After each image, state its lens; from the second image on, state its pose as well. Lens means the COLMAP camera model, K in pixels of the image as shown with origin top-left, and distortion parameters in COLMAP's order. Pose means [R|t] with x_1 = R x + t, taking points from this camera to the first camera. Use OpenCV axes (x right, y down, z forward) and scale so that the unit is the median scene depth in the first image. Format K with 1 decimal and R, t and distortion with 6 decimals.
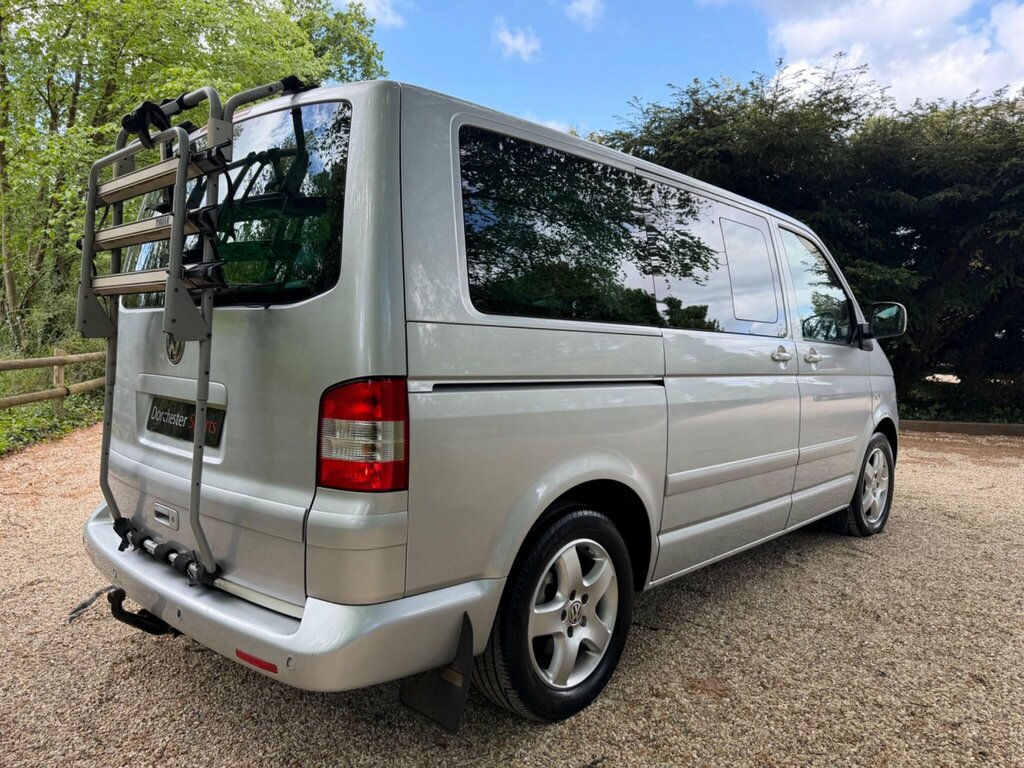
lens RADIAL K [[809.4, 0, 502.6], [0, 809.4, 385.8], [0, 0, 1]] dist [0.002981, -0.007691]
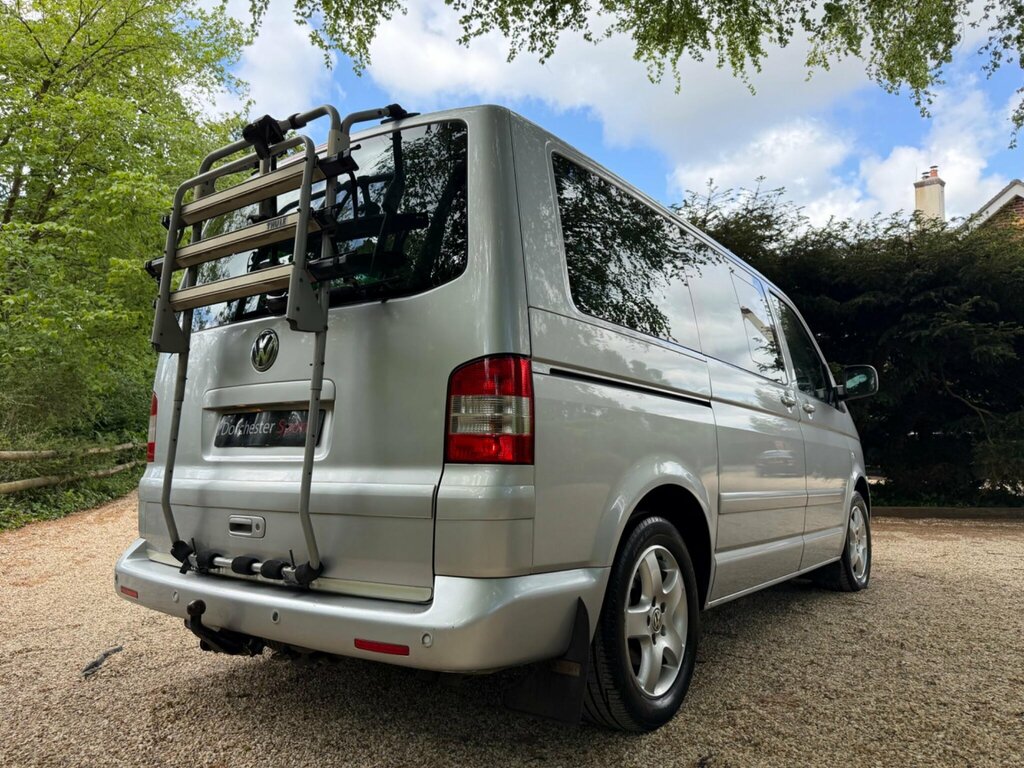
lens RADIAL K [[815.5, 0, 496.9], [0, 815.5, 377.9], [0, 0, 1]] dist [-0.000697, -0.002608]
pose [[0.991663, 0.005328, 0.128752, -0.235797], [0.018515, 0.982887, -0.183277, 0.164519], [-0.127525, 0.184133, 0.974593, -0.018706]]
